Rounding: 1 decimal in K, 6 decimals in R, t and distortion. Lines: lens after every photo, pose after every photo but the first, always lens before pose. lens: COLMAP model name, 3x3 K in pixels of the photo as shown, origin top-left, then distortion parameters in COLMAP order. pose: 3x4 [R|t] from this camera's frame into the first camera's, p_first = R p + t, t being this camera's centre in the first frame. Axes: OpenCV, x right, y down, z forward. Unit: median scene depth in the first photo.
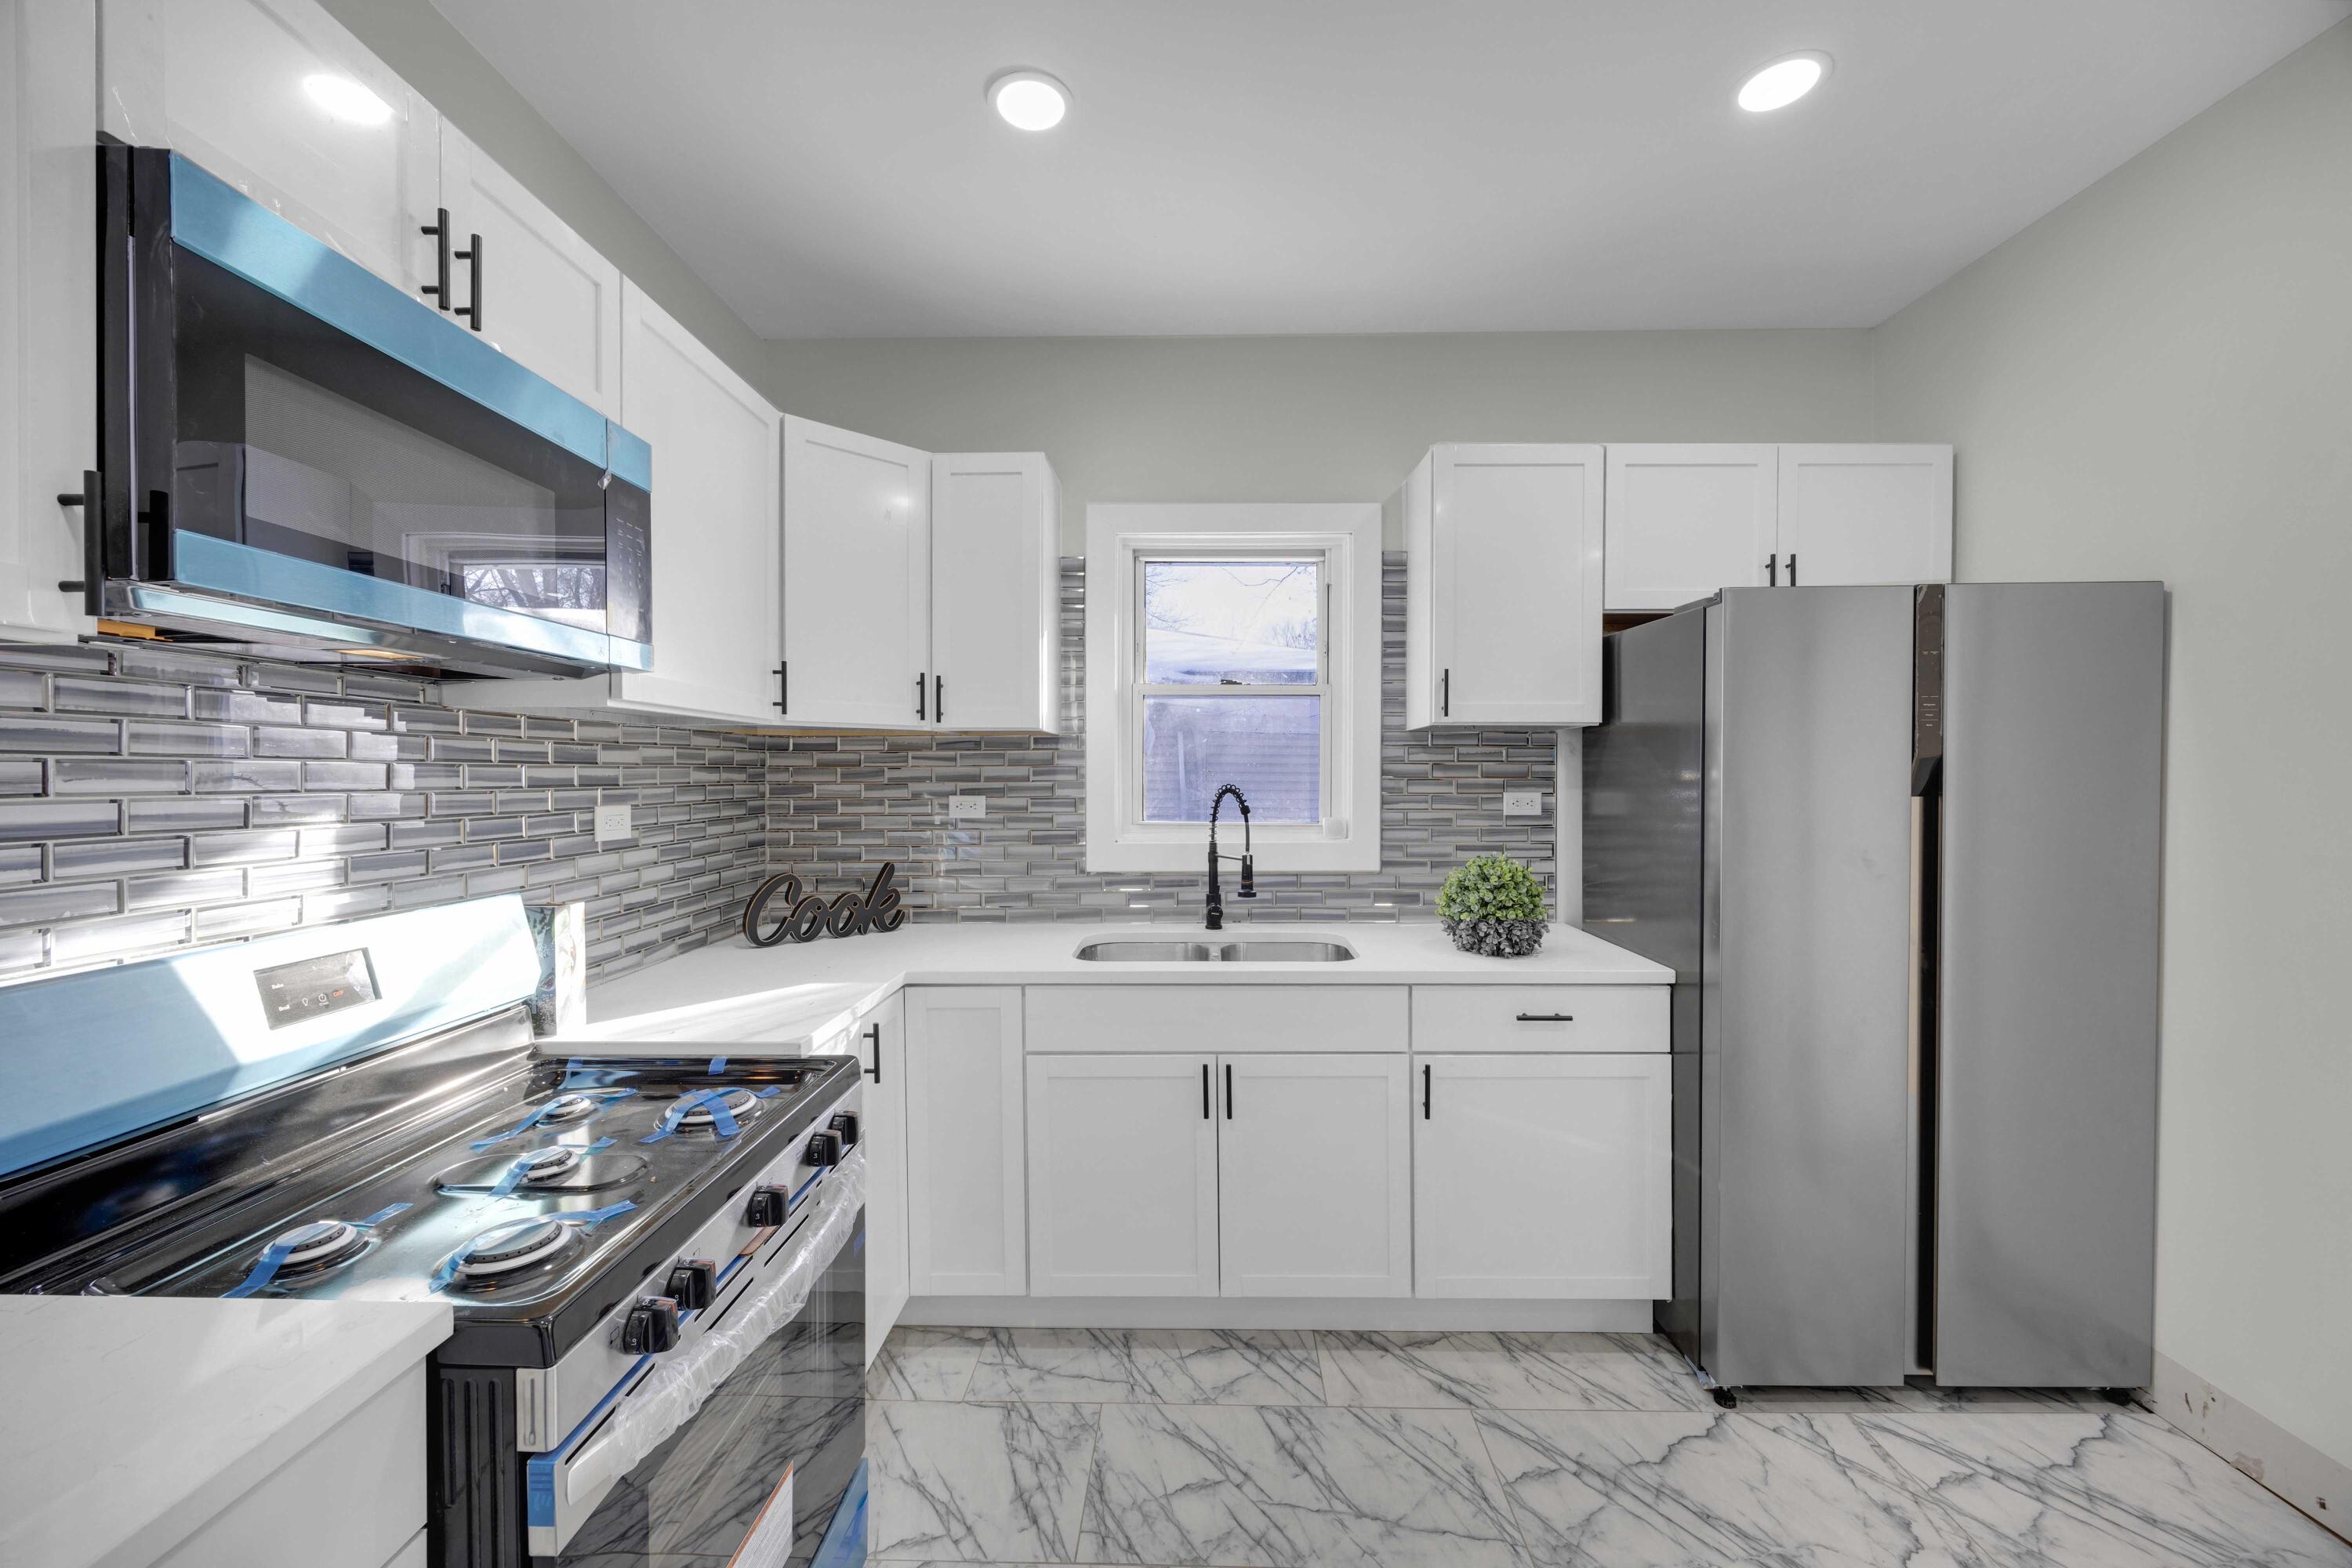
lens RADIAL K [[913.9, 0, 1175.6], [0, 913.9, 784.2], [0, 0, 1]] dist [-0.000673, 0.000306]
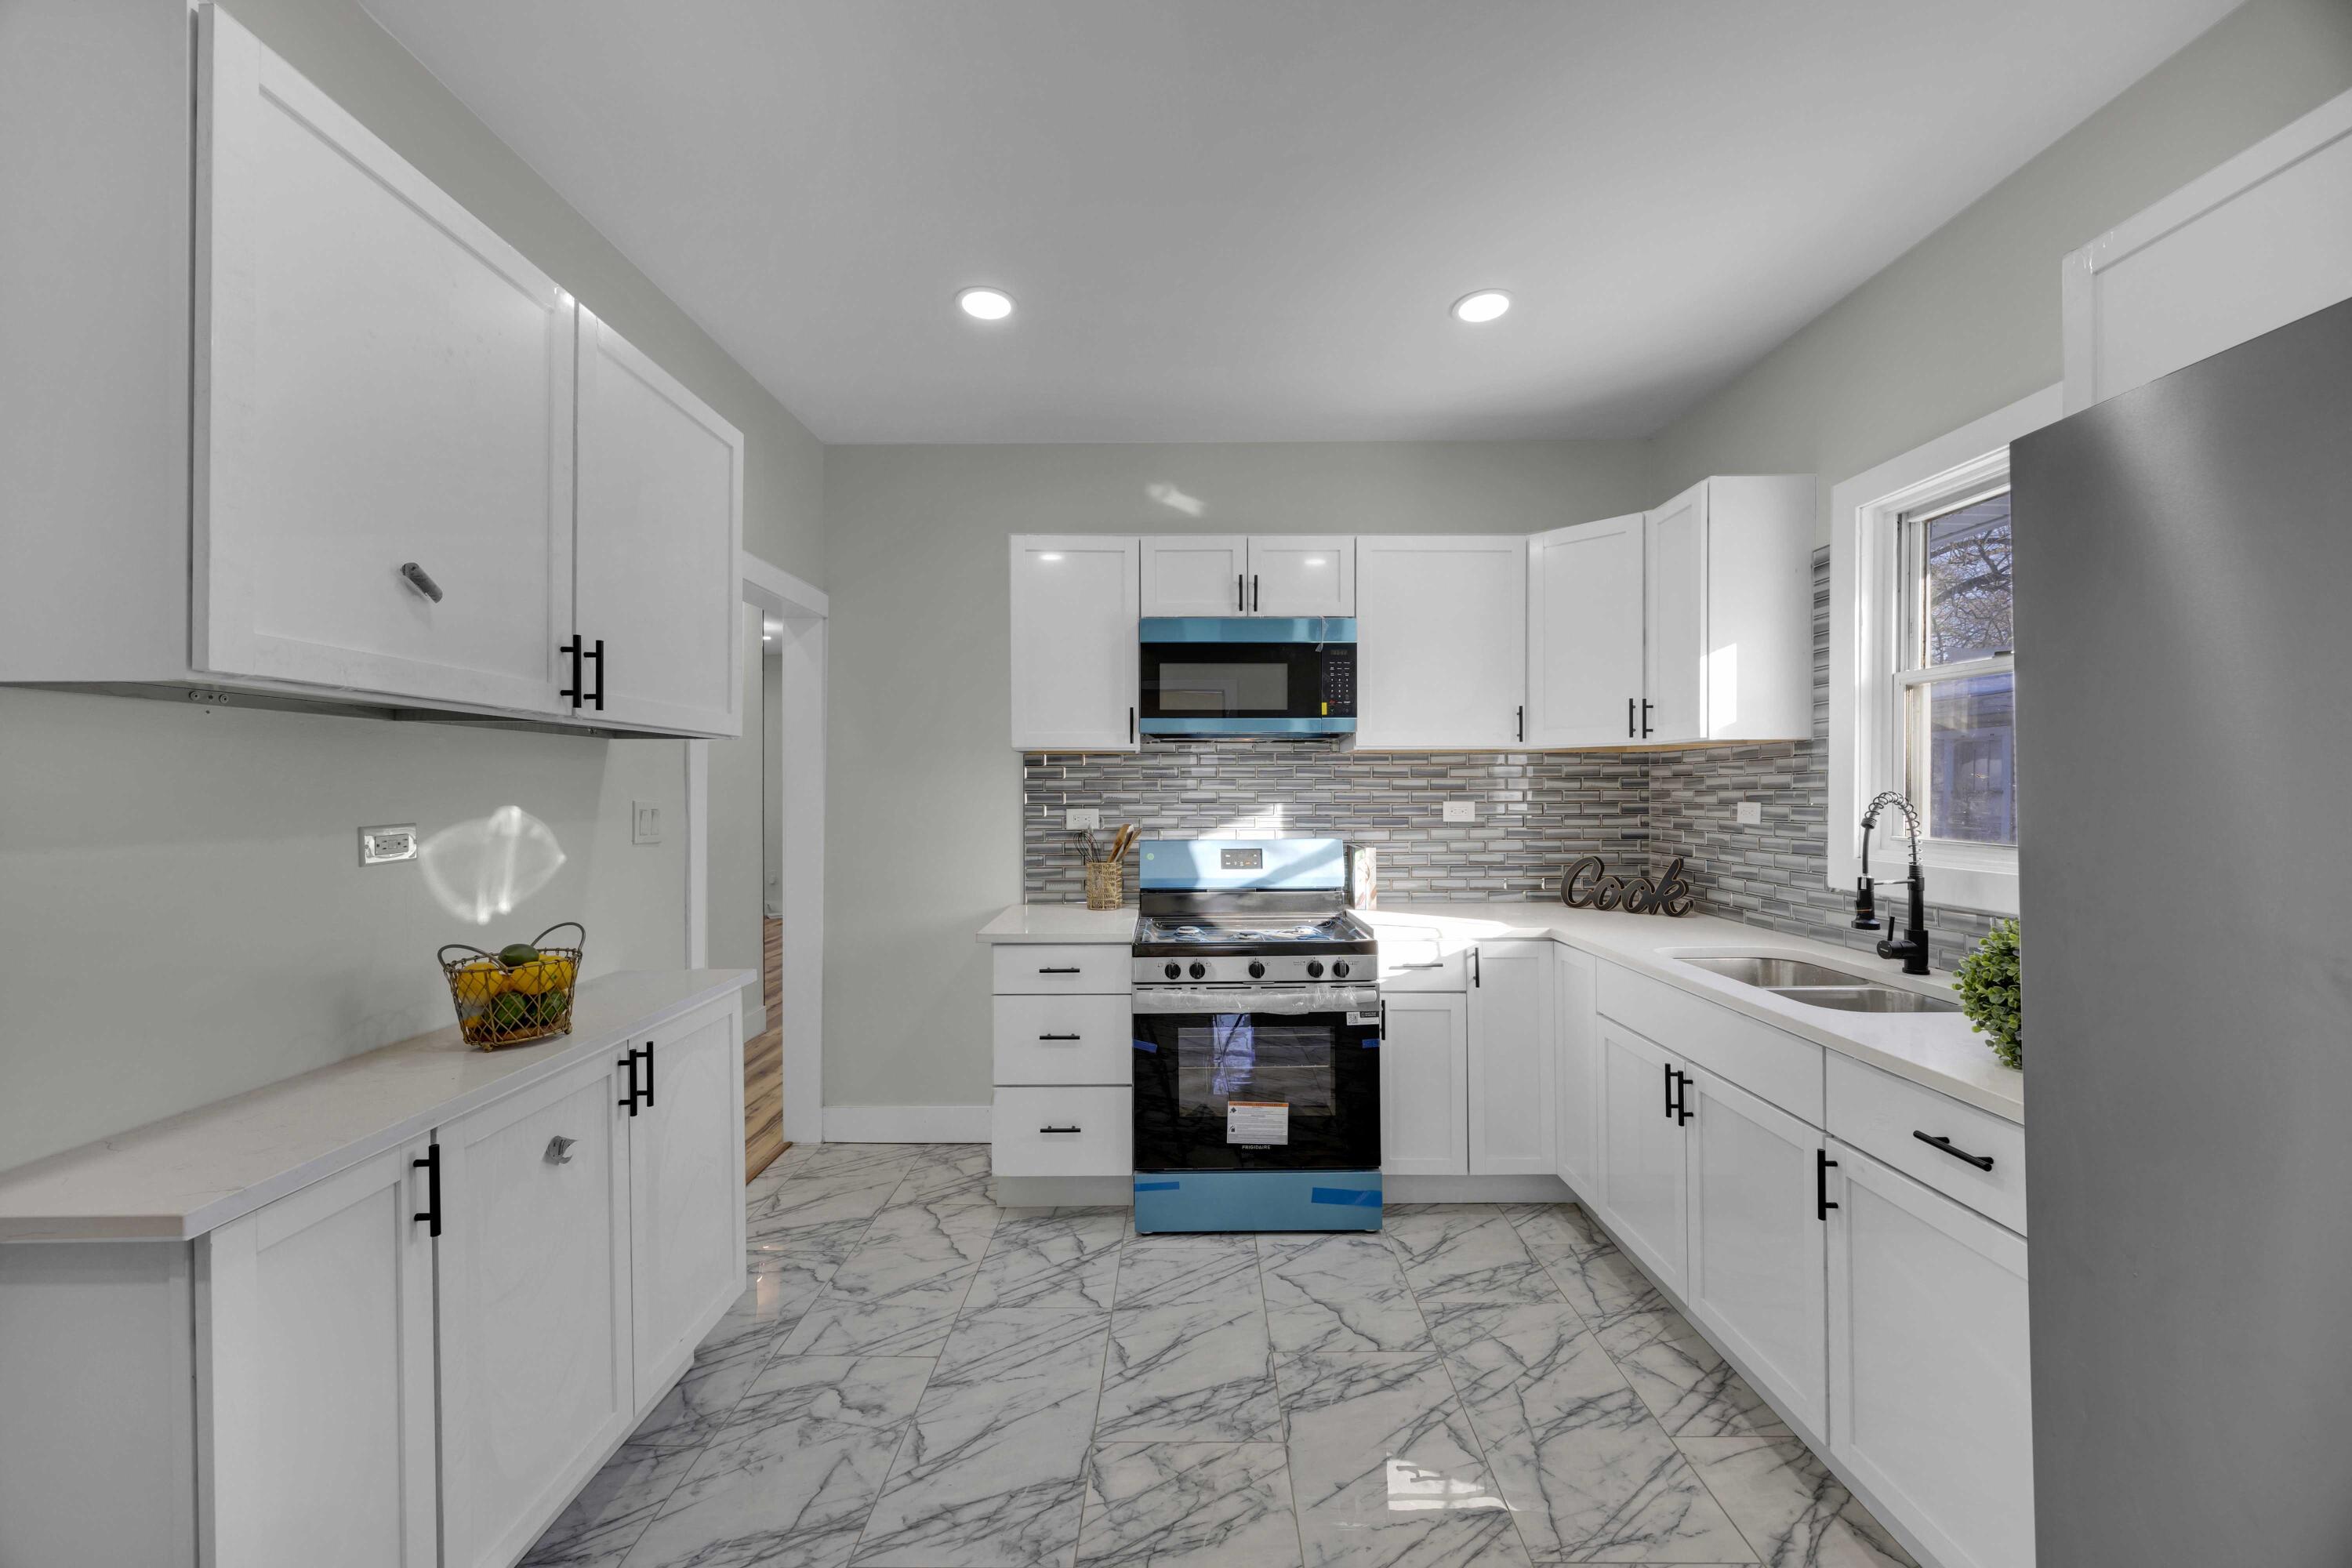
lens RADIAL K [[913.9, 0, 1174.2], [0, 913.9, 787.8], [0, 0, 1]] dist [-0.000673, 0.000306]
pose [[0.004357, -0.000174, -0.999990, 0.932487], [-0.009257, 0.999957, -0.000214, 0.002674], [0.999948, 0.009258, 0.004355, 0.388373]]
